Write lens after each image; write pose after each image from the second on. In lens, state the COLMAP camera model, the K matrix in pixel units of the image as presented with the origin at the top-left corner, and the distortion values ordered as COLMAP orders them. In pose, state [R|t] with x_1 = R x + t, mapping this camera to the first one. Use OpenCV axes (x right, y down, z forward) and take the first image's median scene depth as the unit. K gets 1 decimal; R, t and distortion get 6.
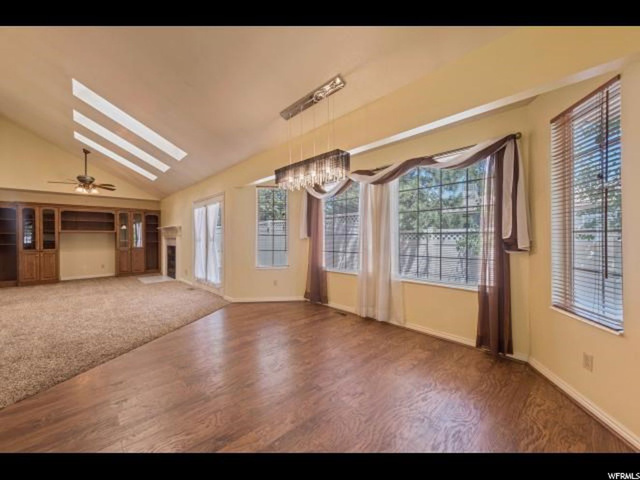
lens RADIAL K [[256.8, 0, 320.0], [0, 256.8, 240.0], [0, 0, 1]] dist [0.001094, 0.000066]
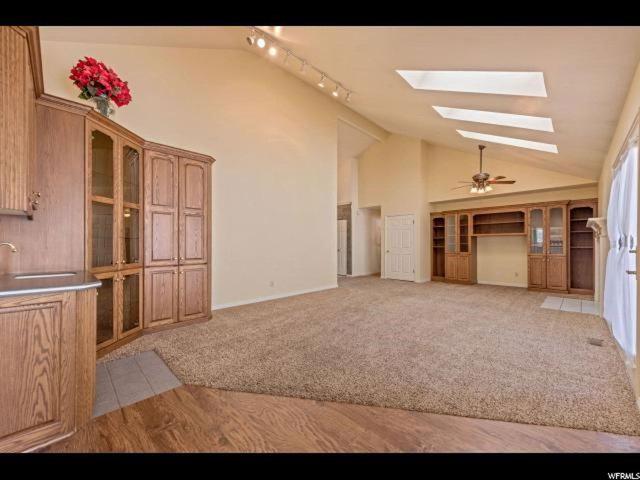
lens RADIAL K [[256.8, 0, 320.0], [0, 256.8, 240.0], [0, 0, 1]] dist [0.001094, 0.000066]
pose [[0.047193, -0.012059, -0.998813, -0.019108], [-0.009370, 0.999878, -0.012514, 0.004197], [0.998842, 0.009950, 0.047074, 0.346184]]
